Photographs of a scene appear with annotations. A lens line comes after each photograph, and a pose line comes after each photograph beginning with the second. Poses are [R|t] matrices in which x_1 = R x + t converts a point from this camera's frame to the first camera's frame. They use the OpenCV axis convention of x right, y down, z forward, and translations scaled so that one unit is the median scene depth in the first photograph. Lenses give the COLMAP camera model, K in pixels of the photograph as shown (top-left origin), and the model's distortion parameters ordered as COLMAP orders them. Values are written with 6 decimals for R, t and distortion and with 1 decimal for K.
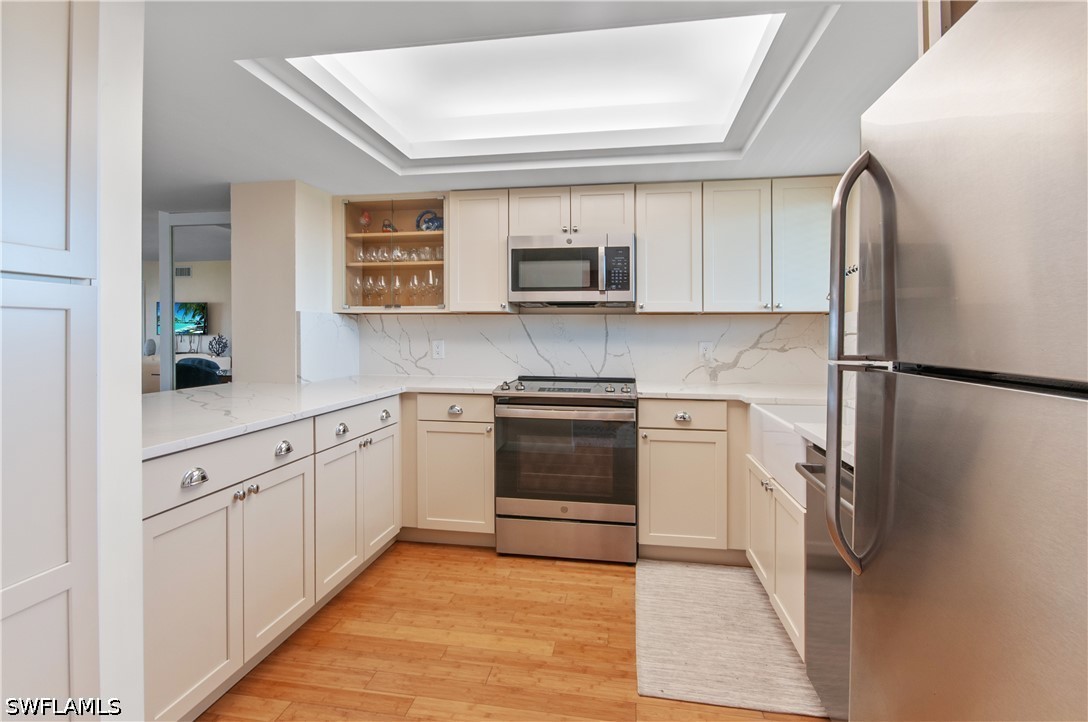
lens RADIAL K [[509.0, 0, 544.4], [0, 509.0, 334.9], [0, 0, 1]] dist [0.001072, -0.000393]
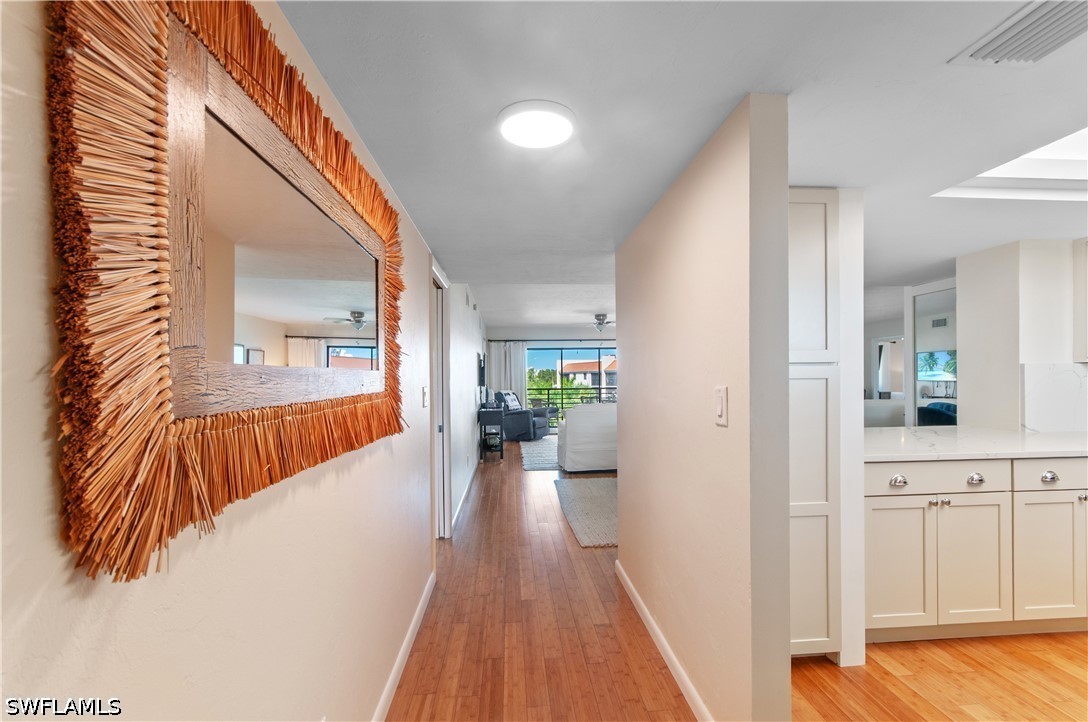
lens RADIAL K [[497.5, 0, 543.8], [0, 497.5, 380.5], [0, 0, 1]] dist [-0.000501, 0.000130]
pose [[0.251887, 0.001135, -0.967756, 0.398596], [0.006090, 0.999978, 0.002758, -0.030790], [0.967737, -0.006589, 0.251875, -0.337718]]
